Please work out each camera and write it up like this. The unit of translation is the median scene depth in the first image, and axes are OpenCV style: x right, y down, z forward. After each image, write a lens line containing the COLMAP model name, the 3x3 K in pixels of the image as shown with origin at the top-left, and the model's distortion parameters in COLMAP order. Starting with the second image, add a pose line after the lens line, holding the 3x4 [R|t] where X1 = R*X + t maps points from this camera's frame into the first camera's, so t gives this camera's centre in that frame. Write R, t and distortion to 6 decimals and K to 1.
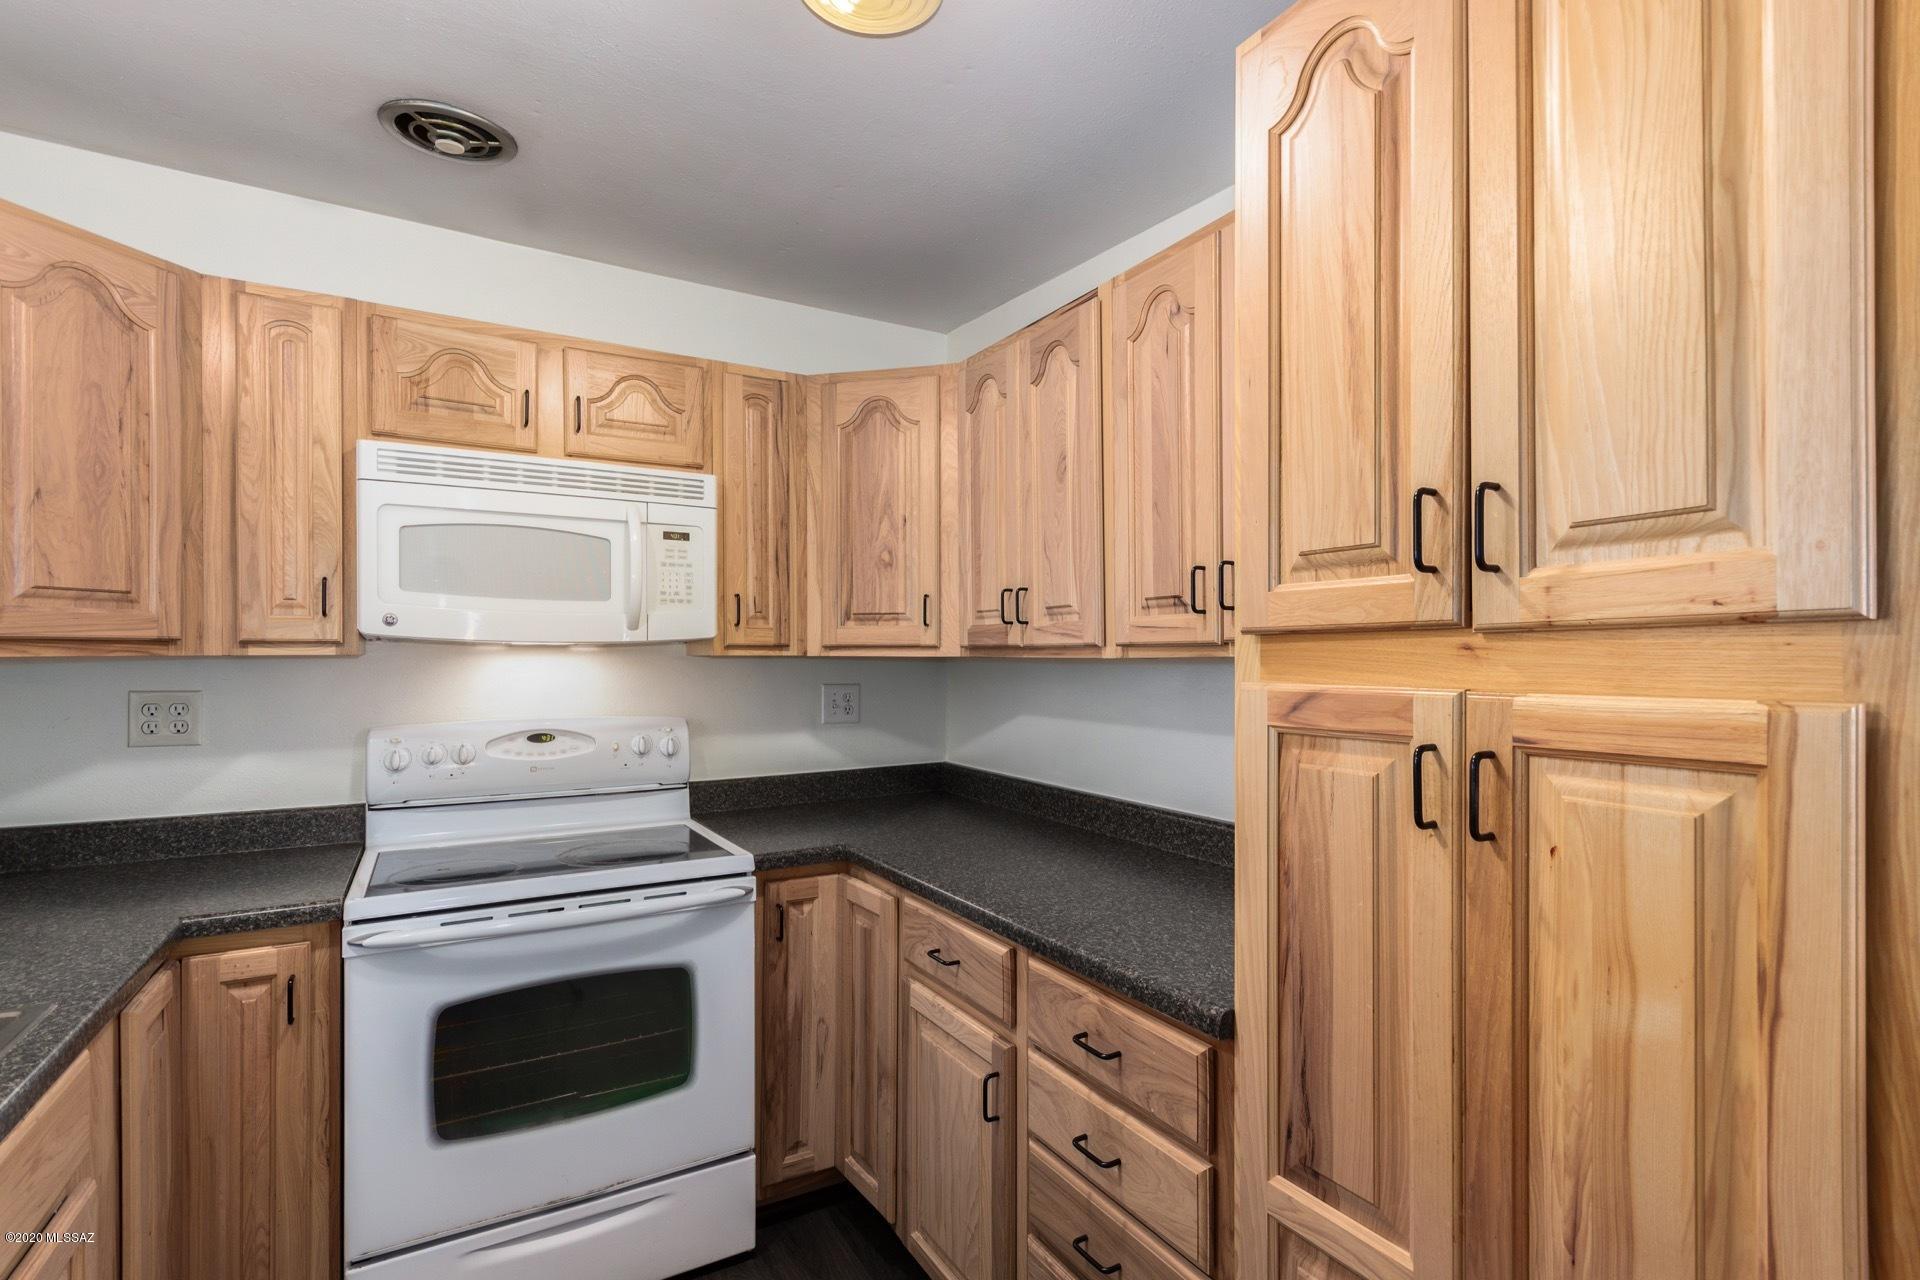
lens RADIAL K [[884.7, 0, 962.4], [0, 884.7, 658.6], [0, 0, 1]] dist [0.004817, 0.000592]
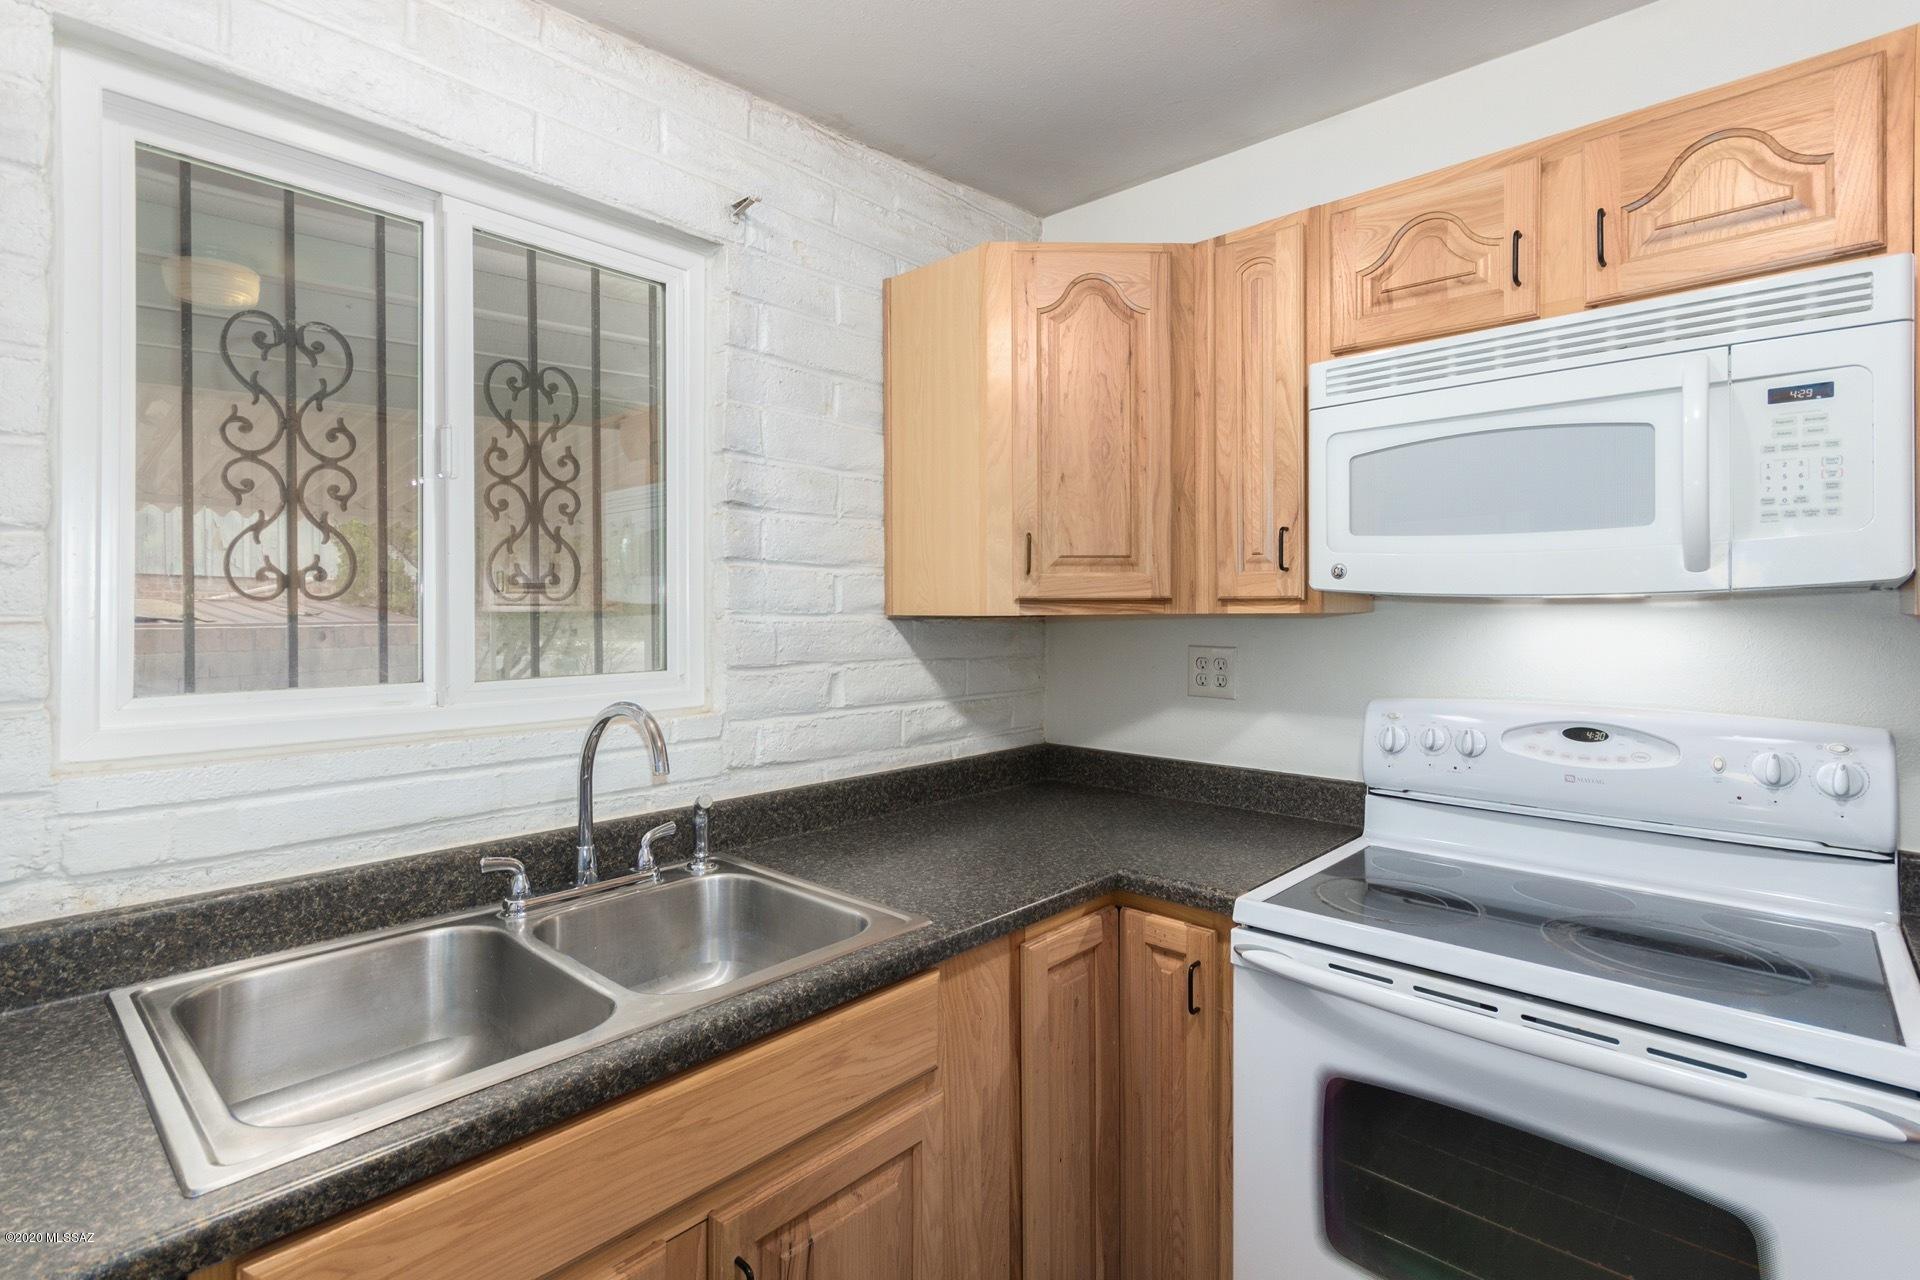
lens RADIAL K [[900.0, 0, 985.0], [0, 900.0, 604.7], [0, 0, 1]] dist [0.003534, 0.000693]
pose [[0.295524, -0.005767, -0.955318, 0.066377], [-0.001507, 0.999978, -0.006503, -0.006523], [0.955334, 0.003362, 0.295508, 0.447039]]
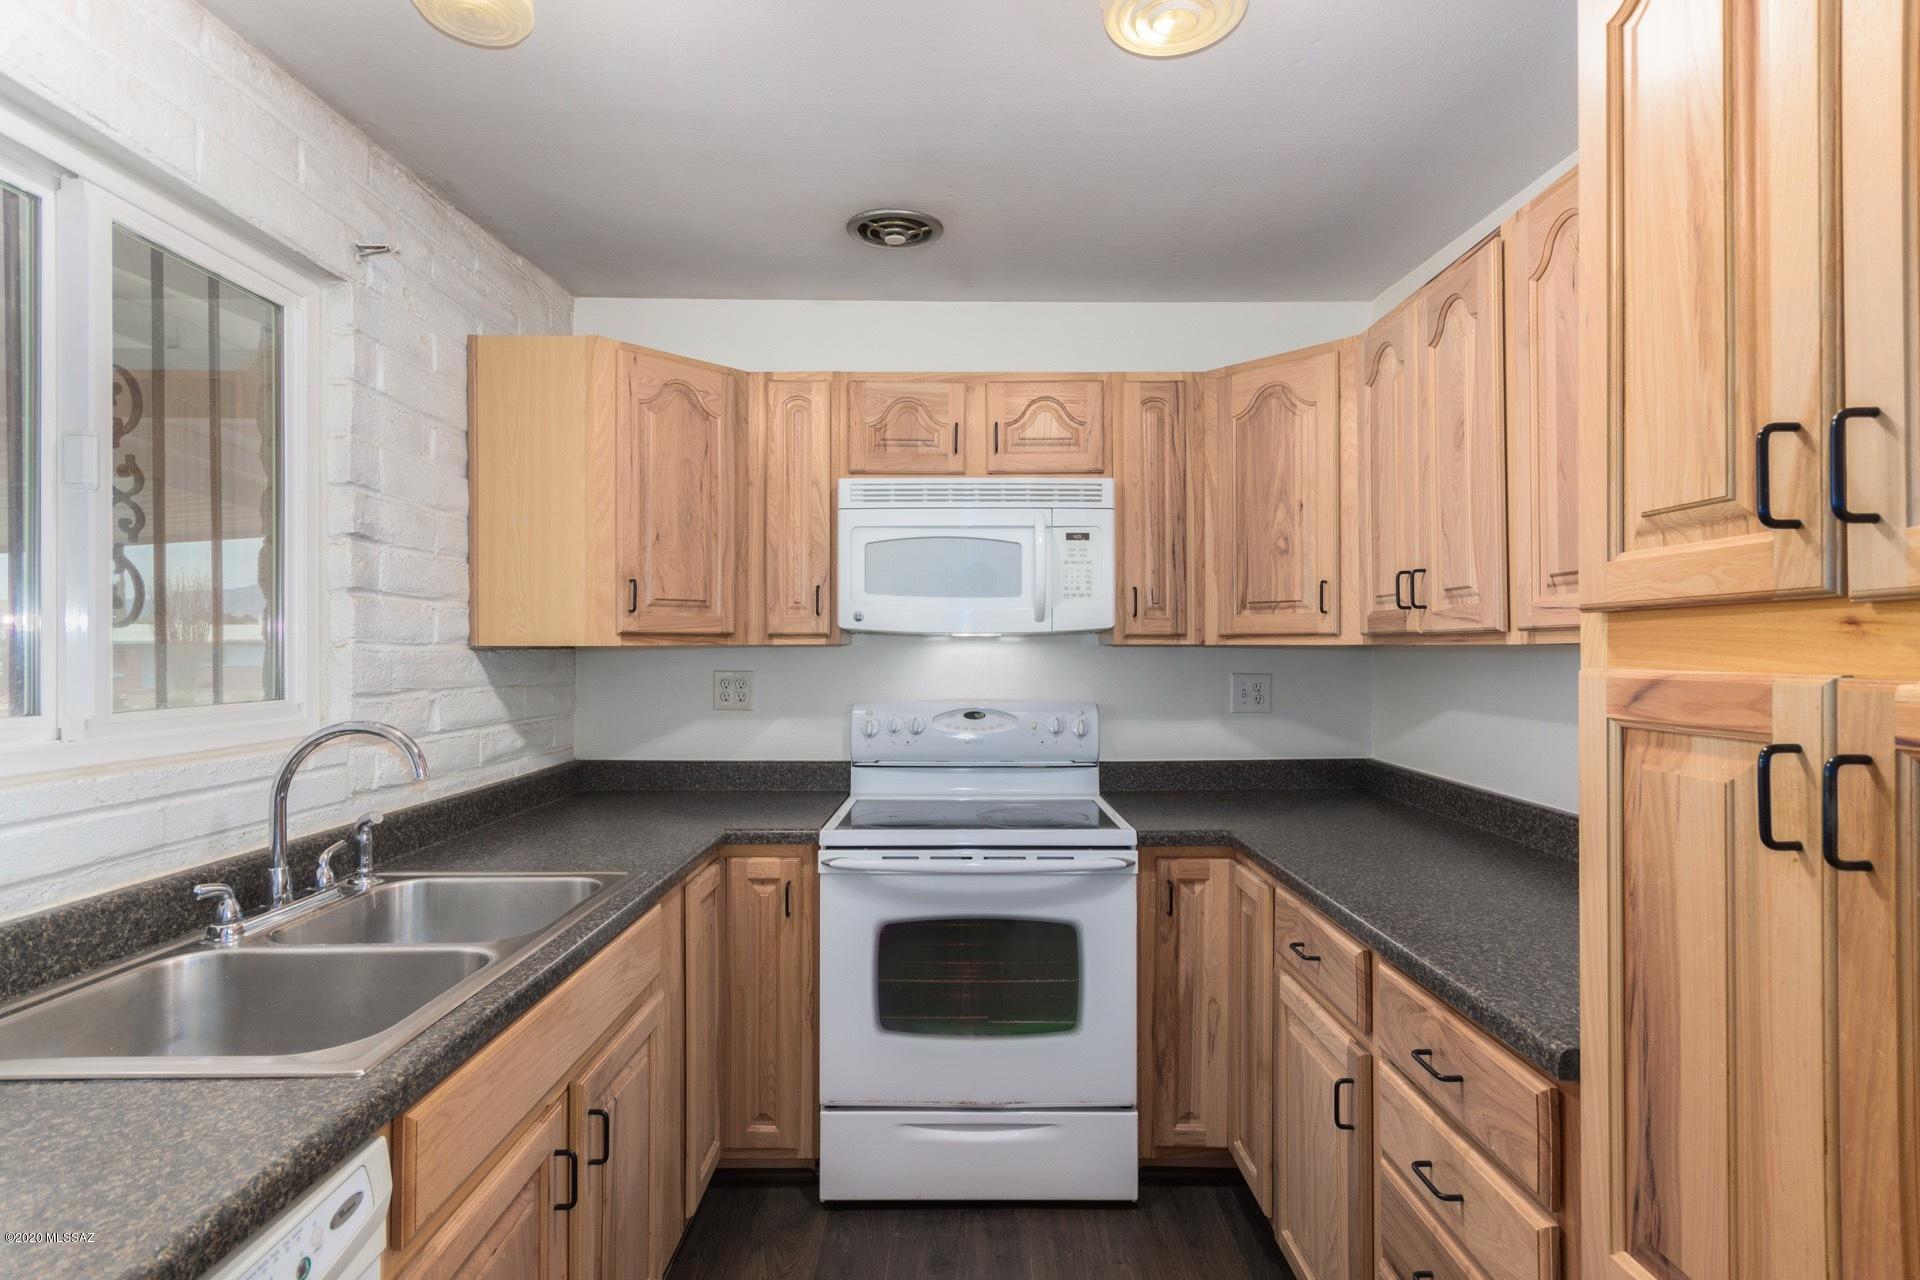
lens RADIAL K [[884.4, 0, 982.9], [0, 884.4, 643.7], [0, 0, 1]] dist [0.002526, 0.001517]
pose [[0.870091, -0.004321, -0.492871, 0.145253], [-0.000162, 0.999959, -0.009053, 0.006940], [0.492890, 0.007956, 0.870055, -0.024431]]
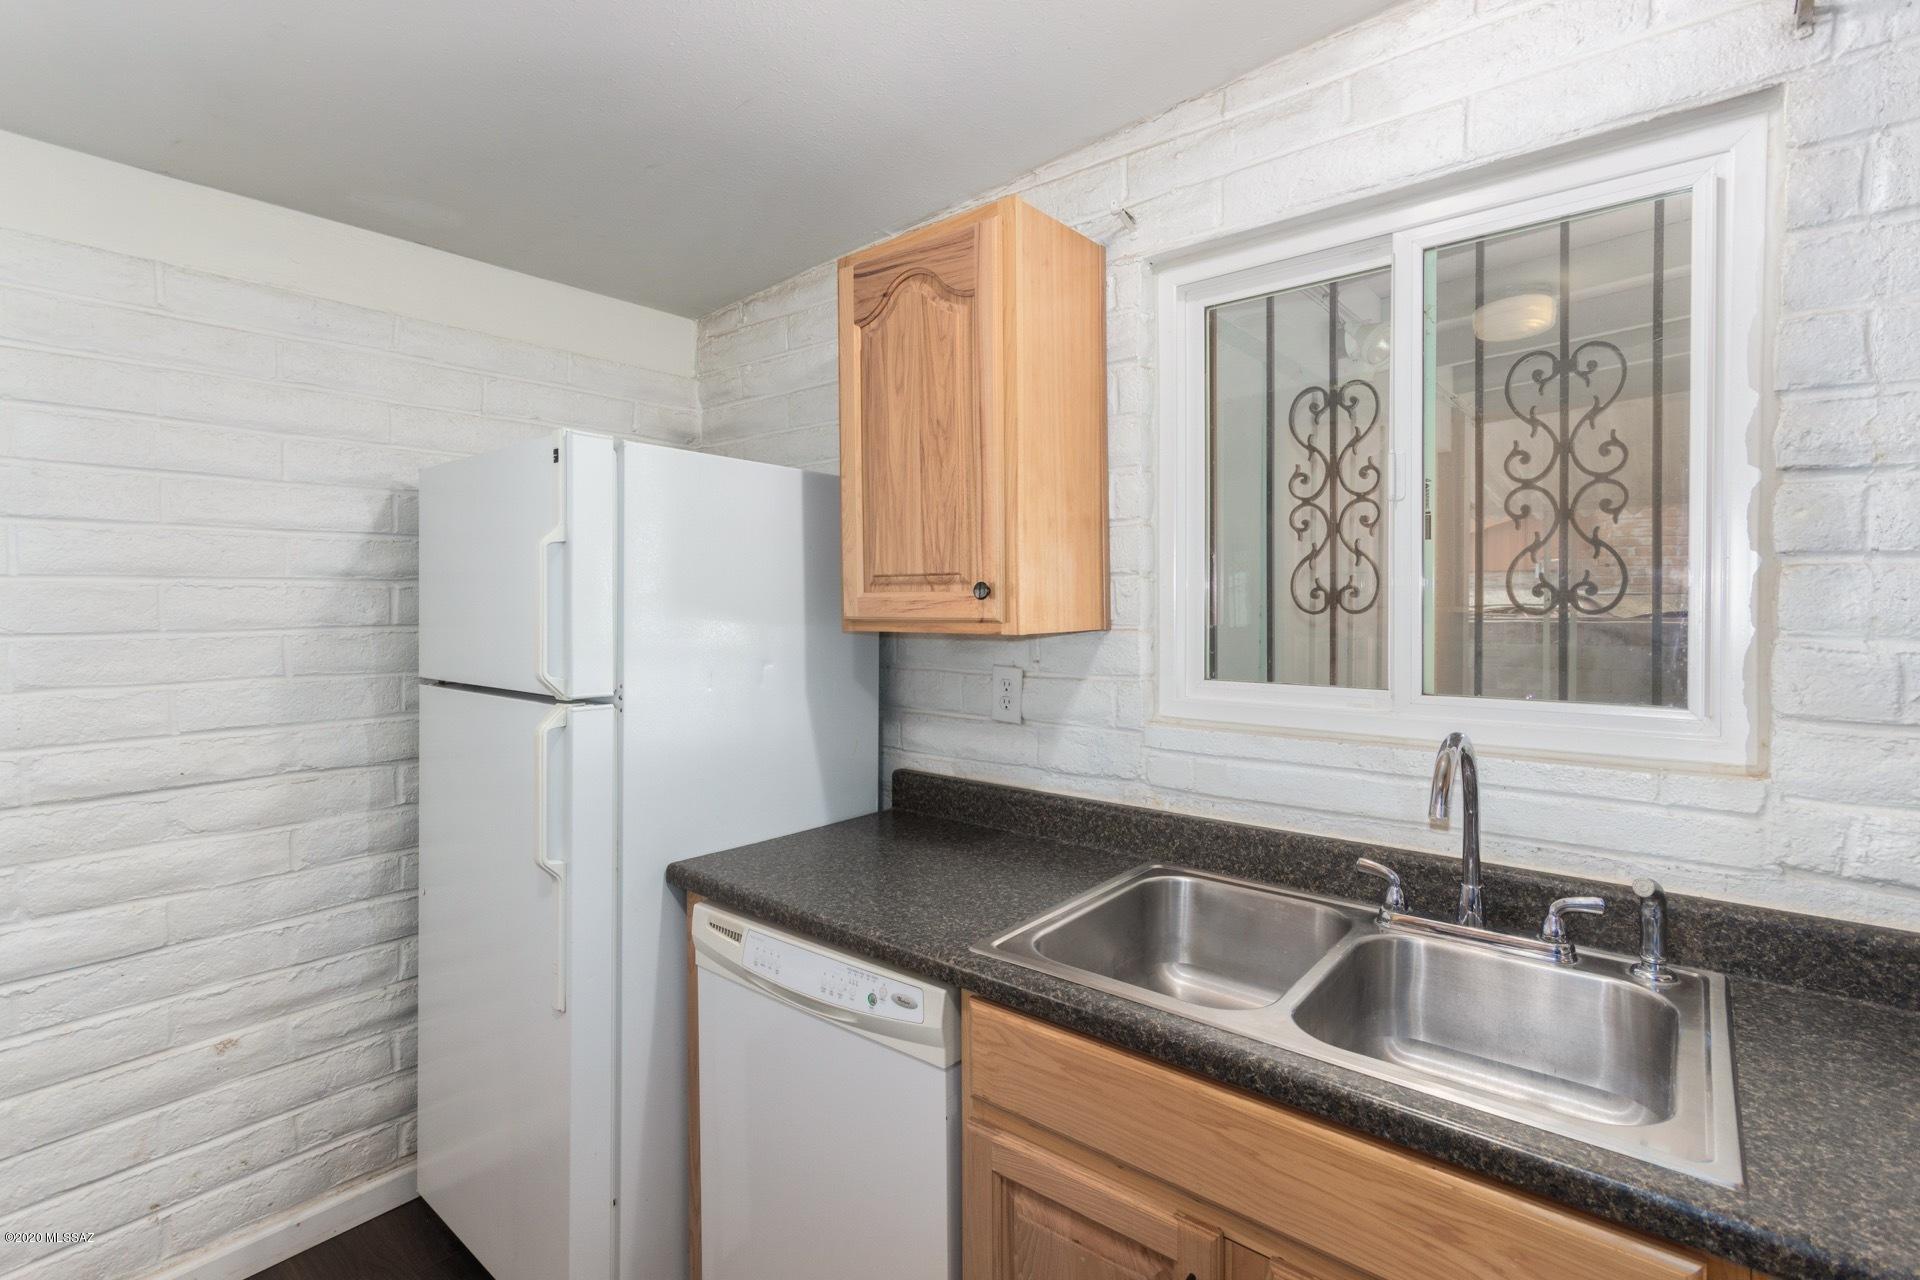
lens RADIAL K [[880.1, 0, 960.8], [0, 880.1, 634.6], [0, 0, 1]] dist [-0.001123, 0.000049]
pose [[-0.934901, -0.003723, -0.354889, -0.155856], [-0.014033, 0.999551, 0.026482, -0.011668], [0.354631, 0.029738, -0.934533, 0.842379]]
